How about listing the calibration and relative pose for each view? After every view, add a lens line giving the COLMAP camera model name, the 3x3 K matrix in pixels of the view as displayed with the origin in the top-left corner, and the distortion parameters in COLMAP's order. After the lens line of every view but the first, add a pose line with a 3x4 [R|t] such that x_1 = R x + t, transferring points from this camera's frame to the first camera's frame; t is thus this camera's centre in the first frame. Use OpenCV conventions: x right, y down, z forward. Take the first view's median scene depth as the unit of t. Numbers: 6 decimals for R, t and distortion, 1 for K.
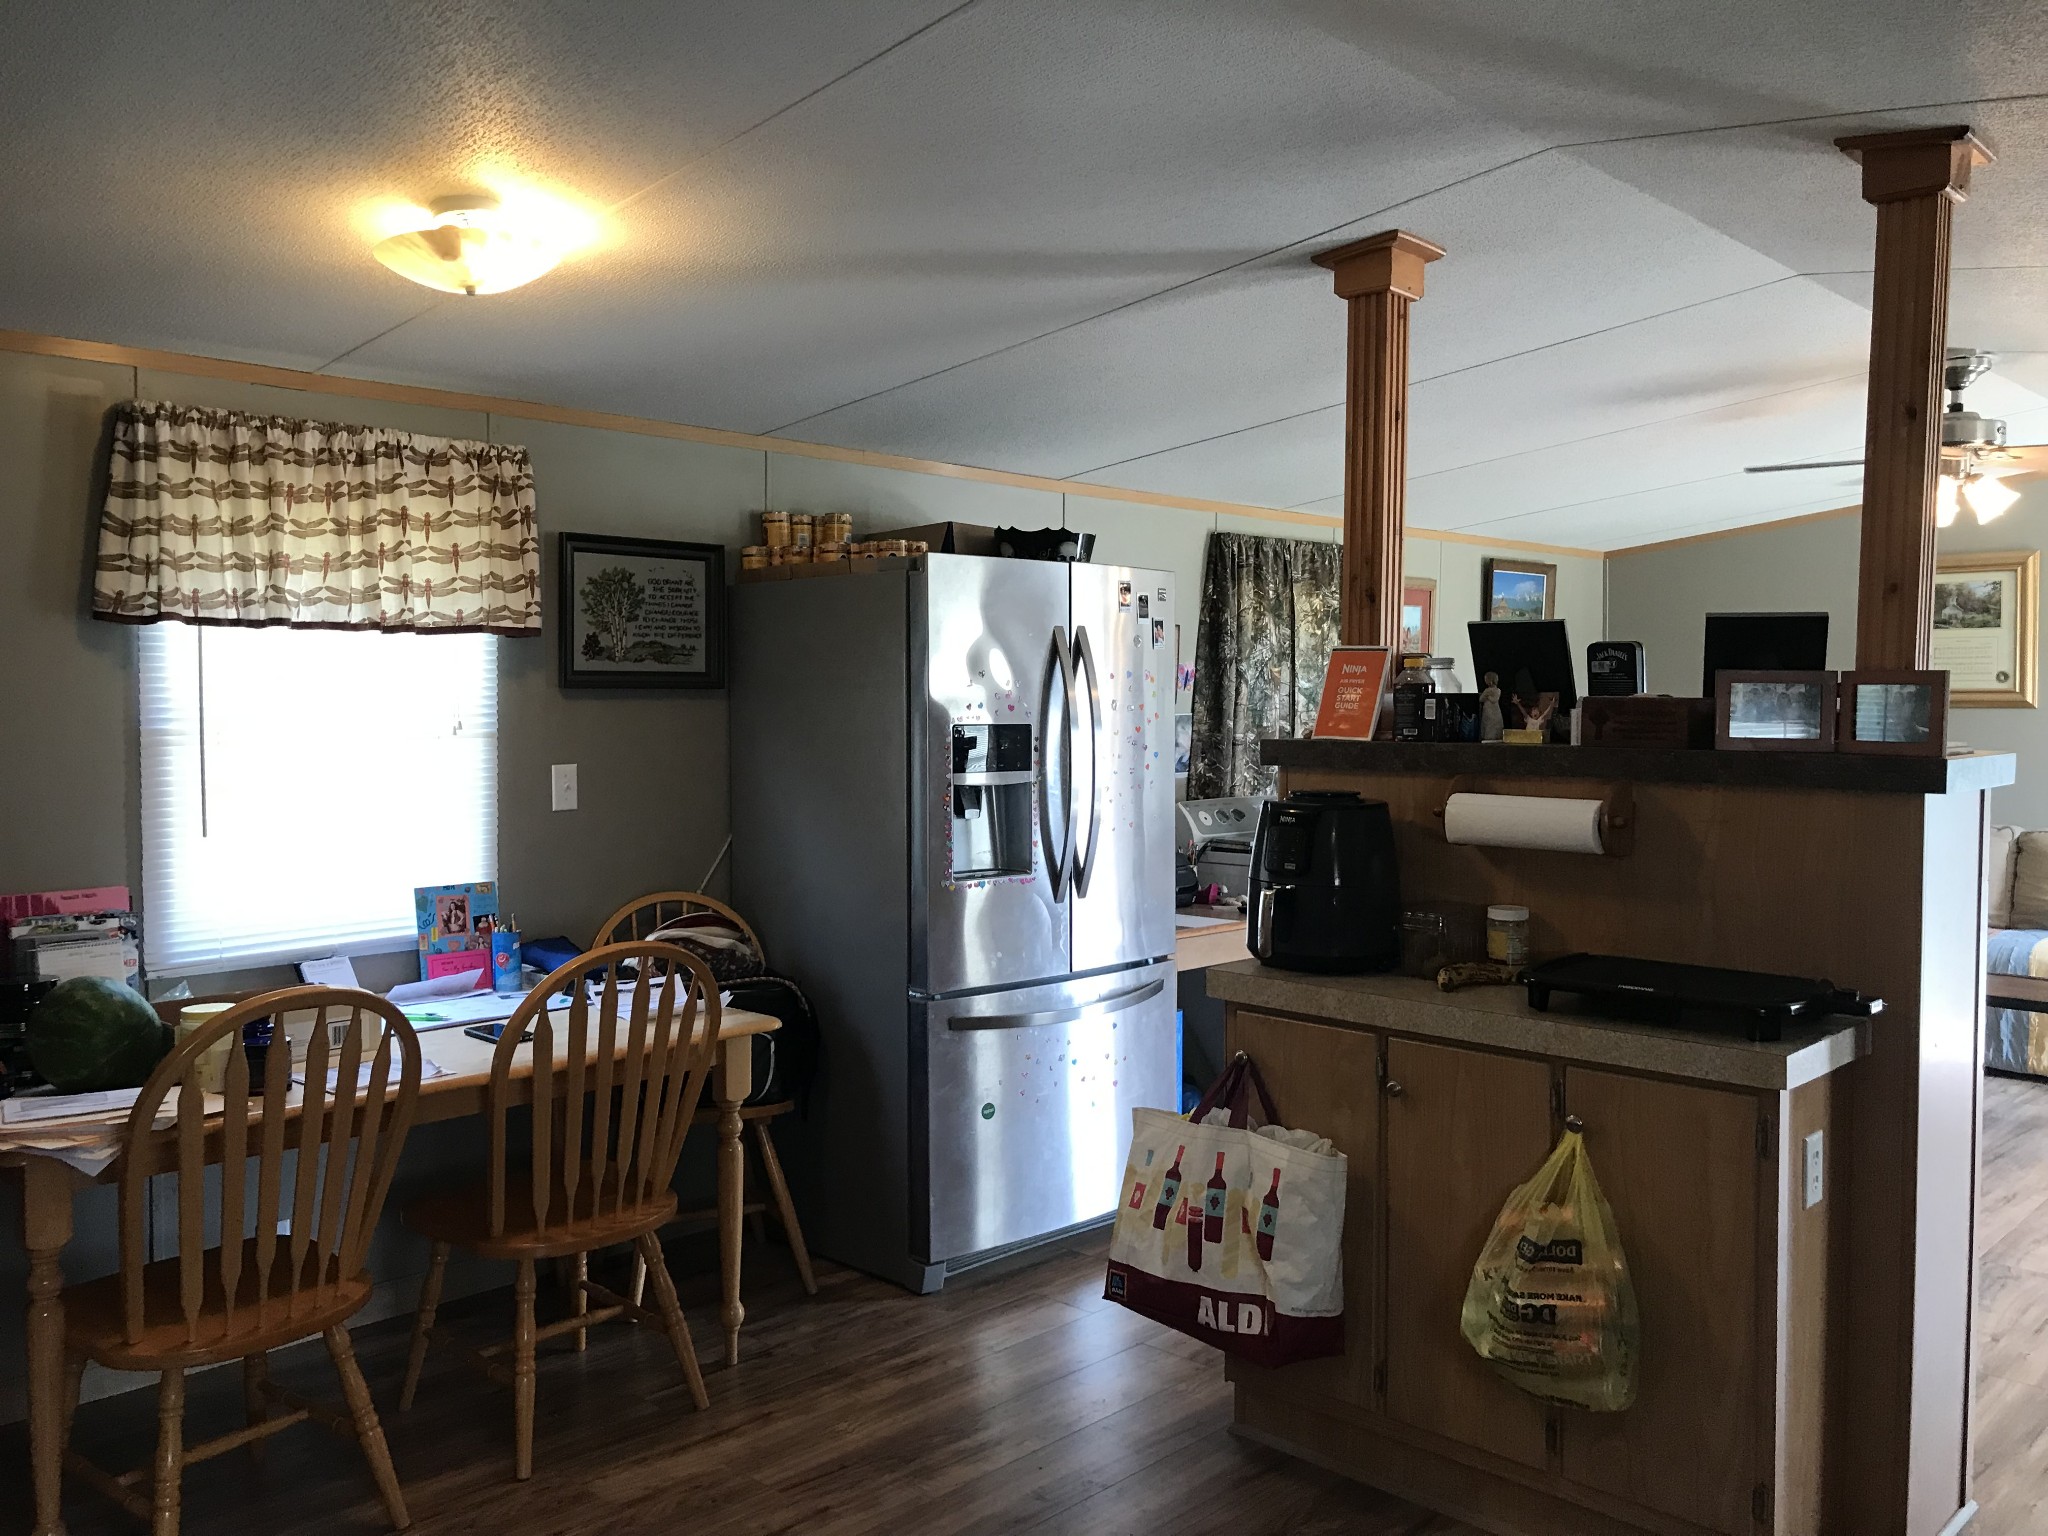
lens RADIAL K [[1677.3, 0, 1026.4], [0, 1677.3, 771.9], [0, 0, 1]] dist [0.048064, -0.054158]
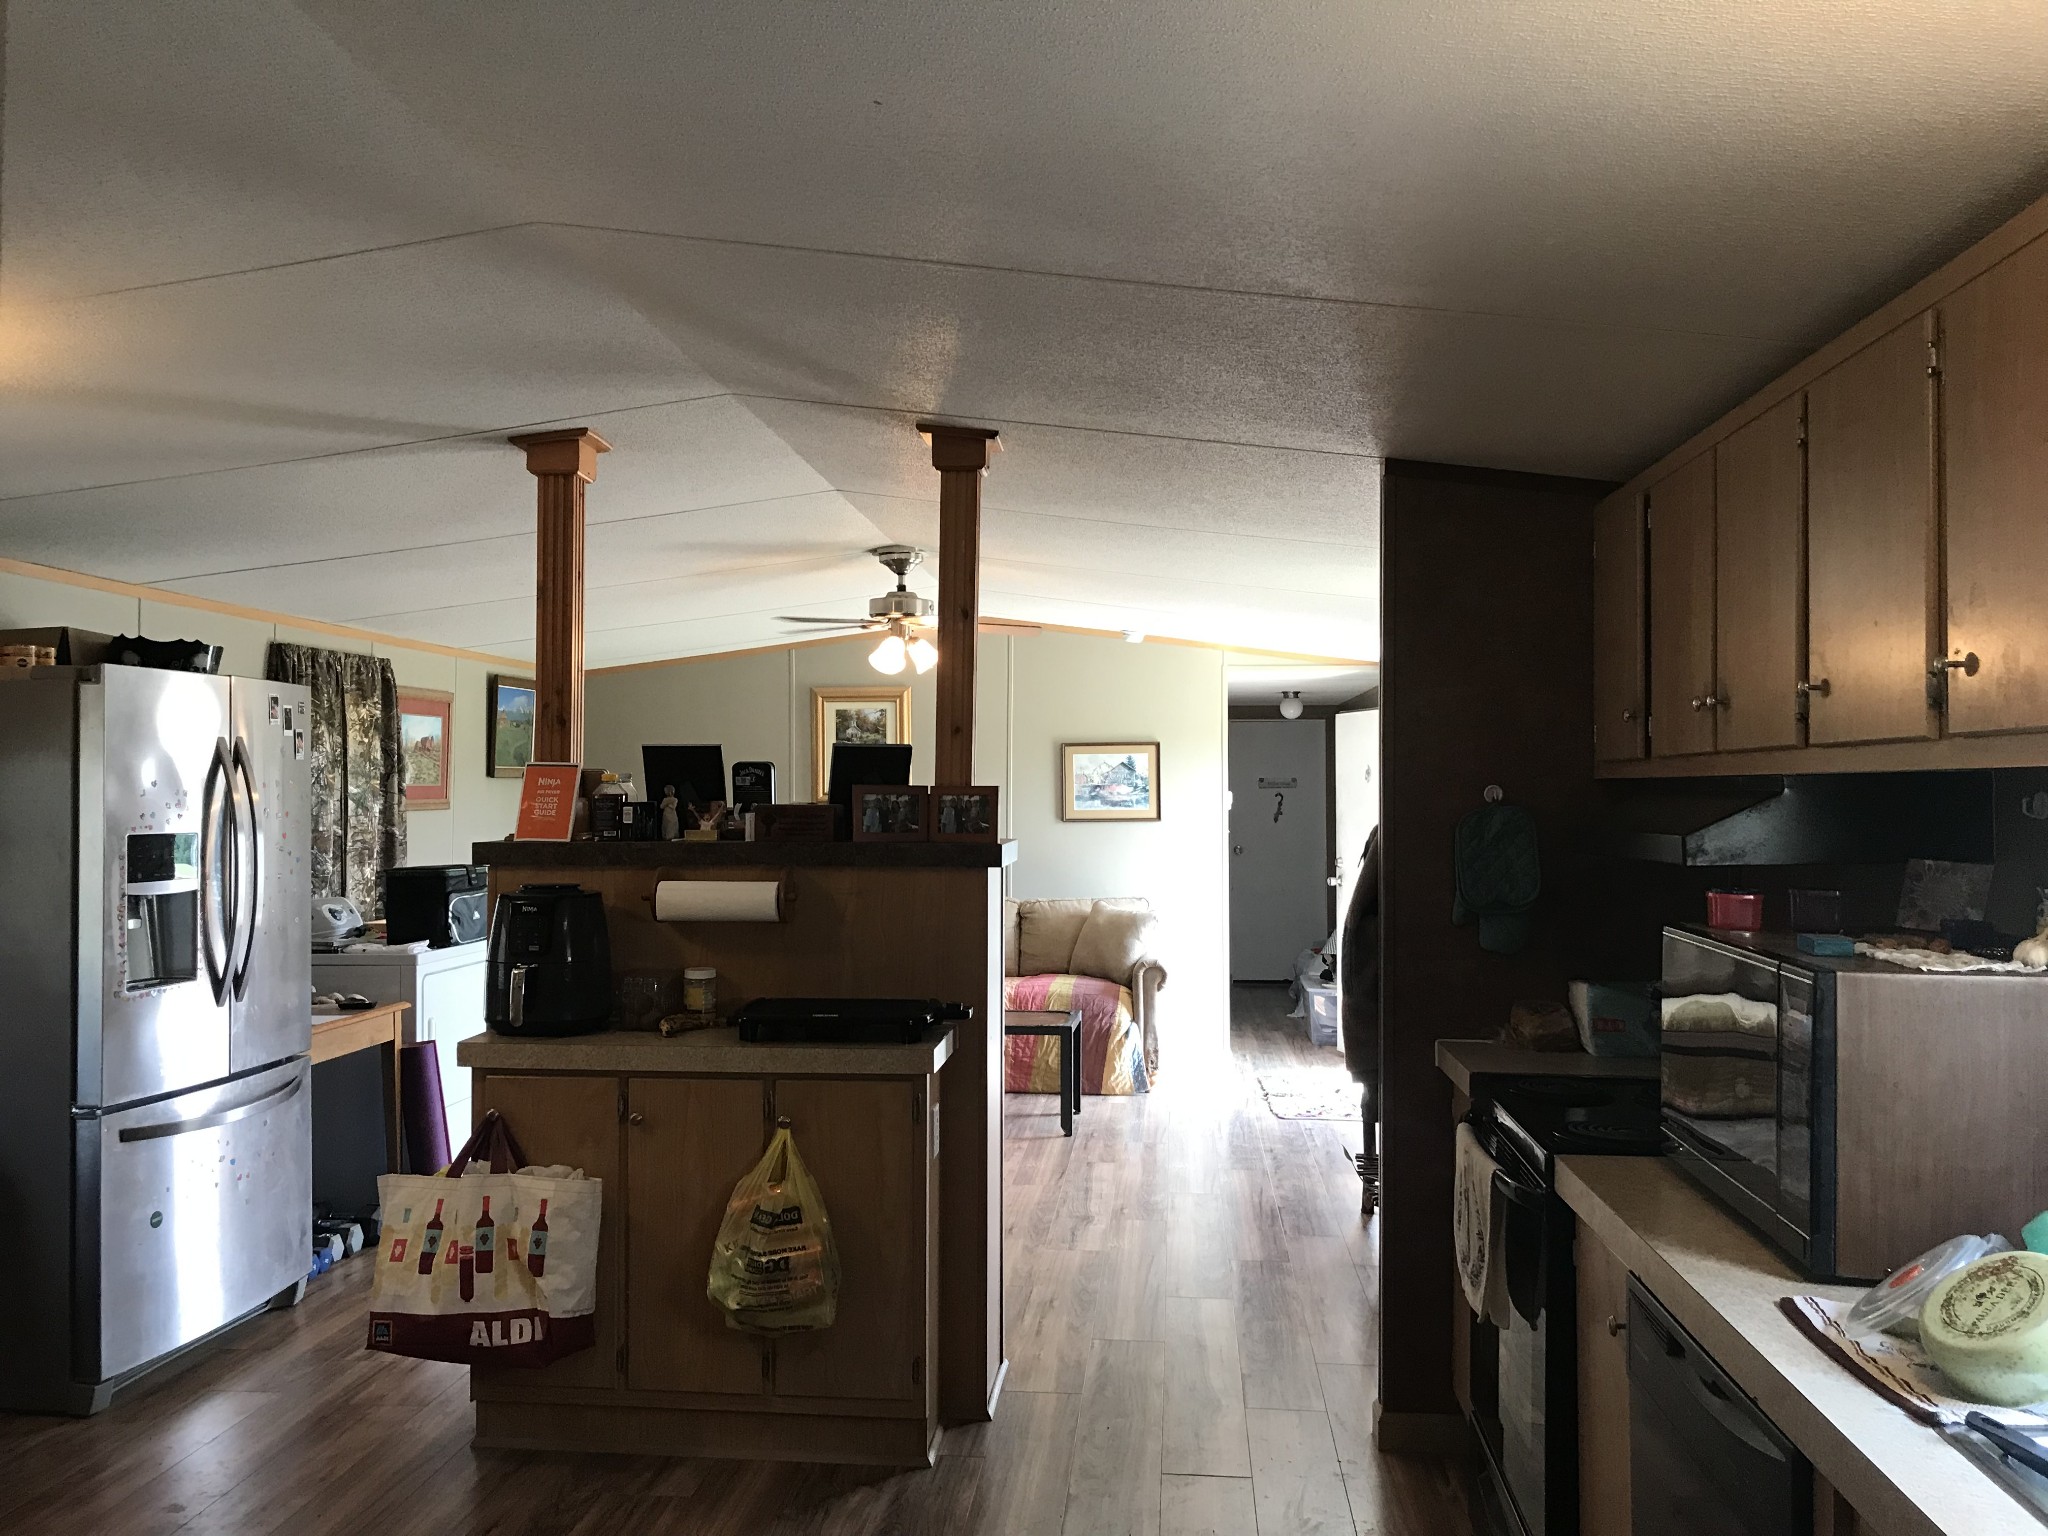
lens RADIAL K [[1677.3, 0, 994.5], [0, 1677.3, 771.5], [0, 0, 1]] dist [0.048064, -0.054158]
pose [[0.797650, 0.005390, 0.603097, -0.295633], [0.030176, 0.998351, -0.048832, -0.000291], [-0.602365, 0.057150, 0.796172, -0.155057]]
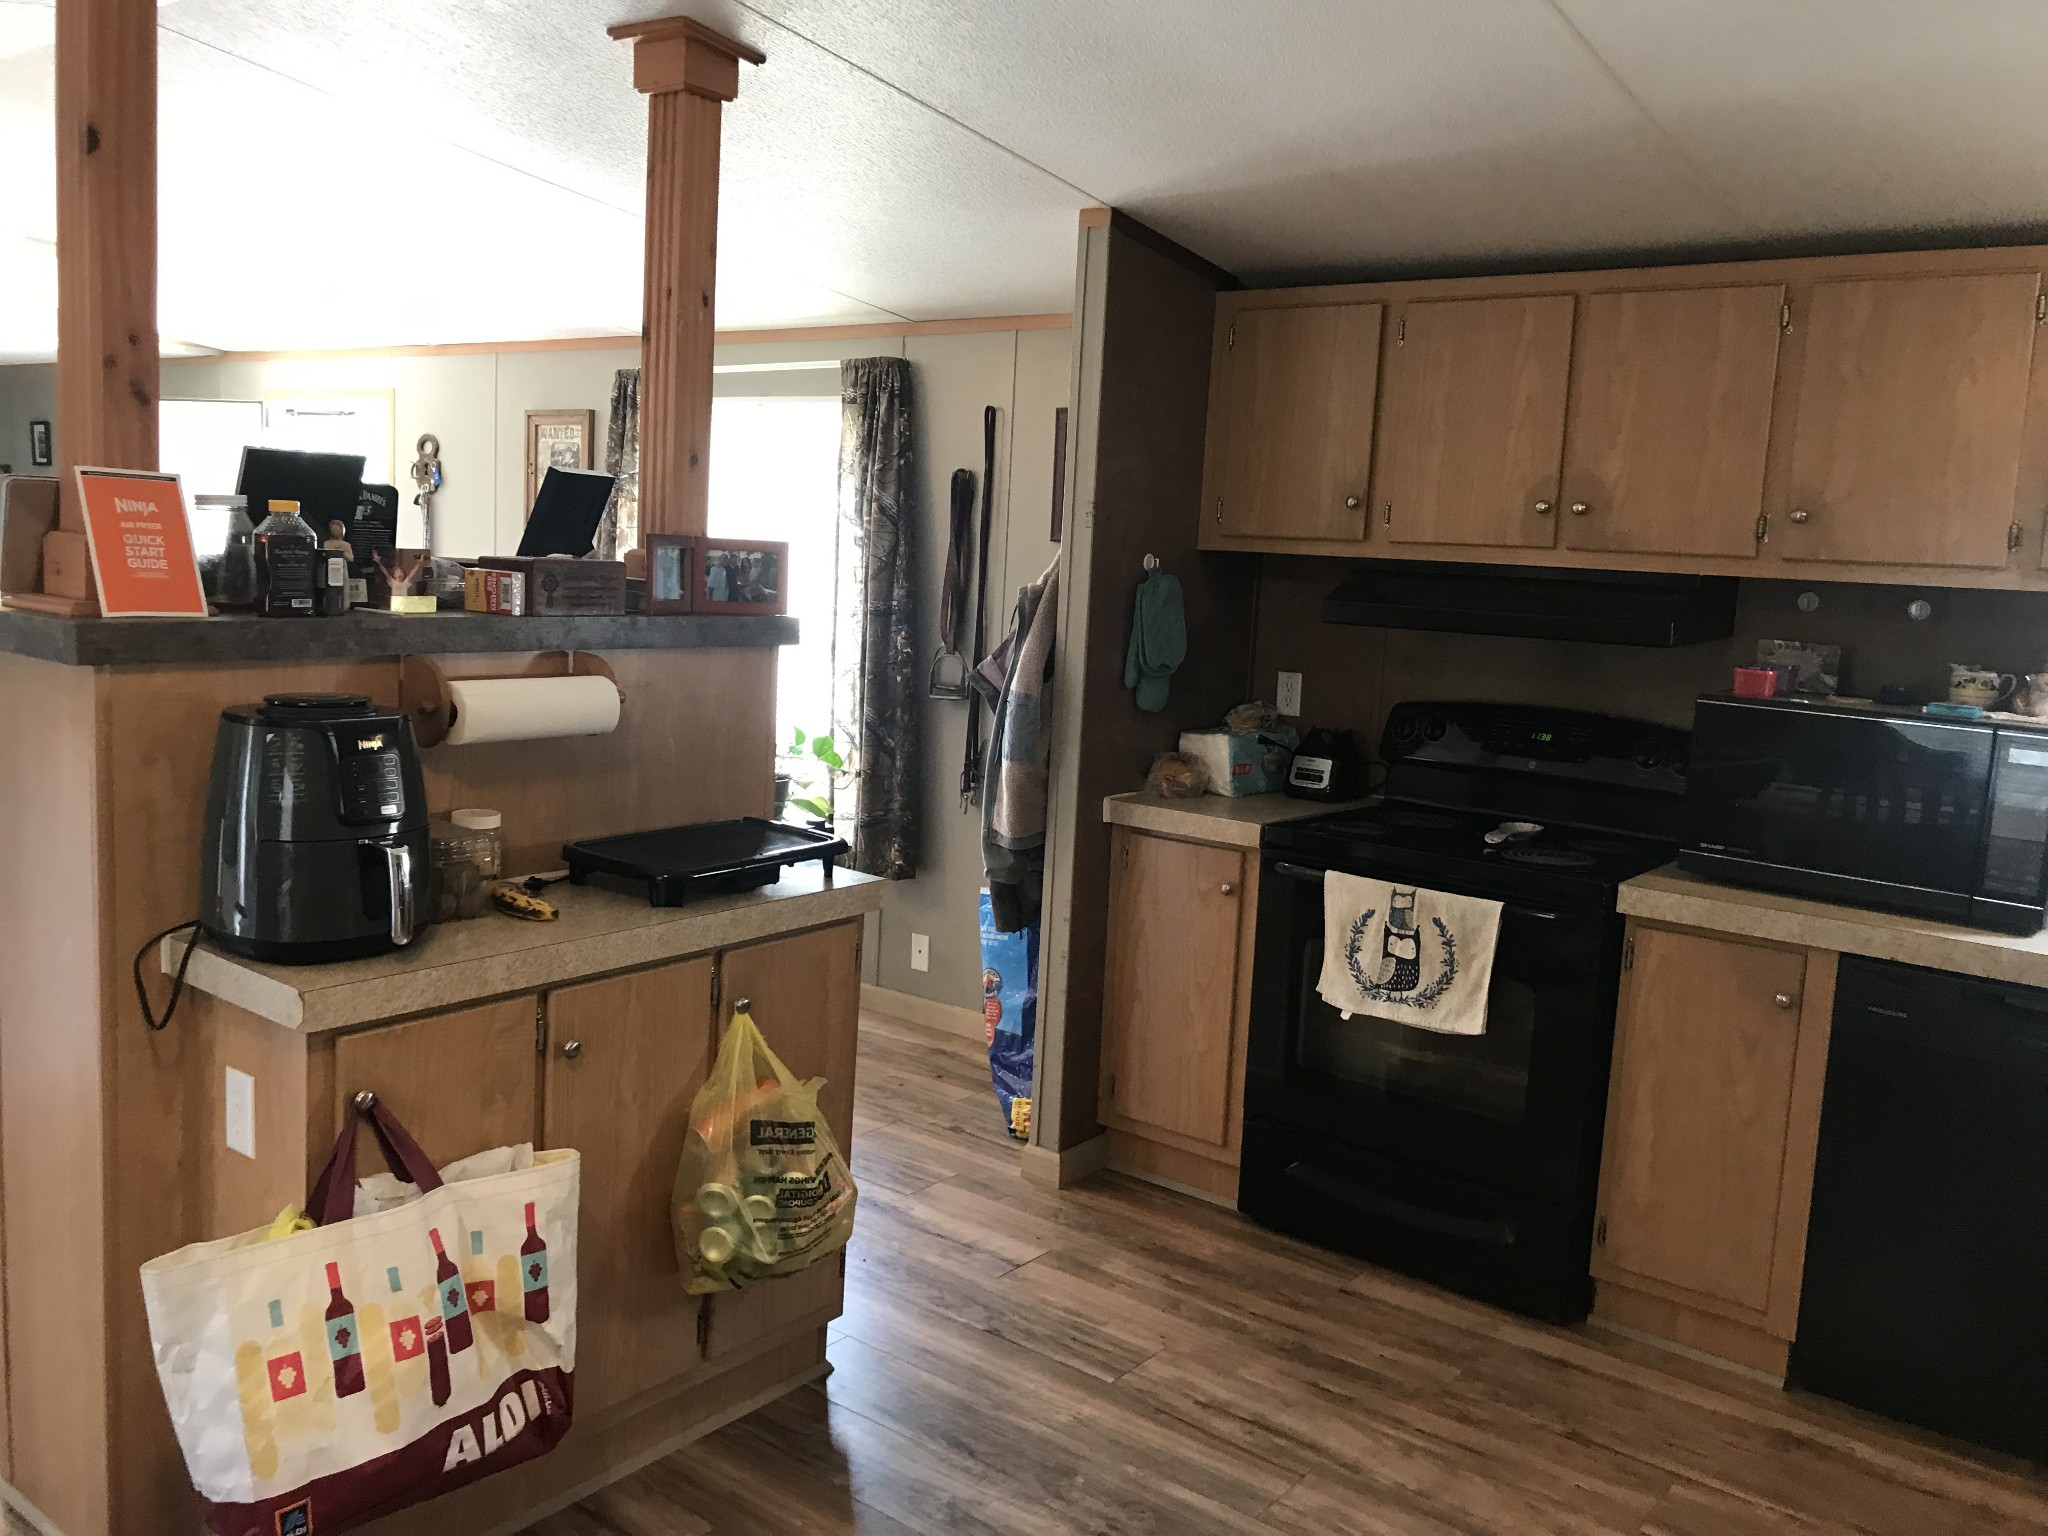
lens RADIAL K [[1677.3, 0, 1016.4], [0, 1677.3, 783.0], [0, 0, 1]] dist [0.048064, -0.054158]
pose [[-0.095131, -0.152156, 0.983768, -0.535705], [-0.000584, 0.988258, 0.152794, -0.059610], [-0.995465, 0.013960, -0.094103, 0.780664]]
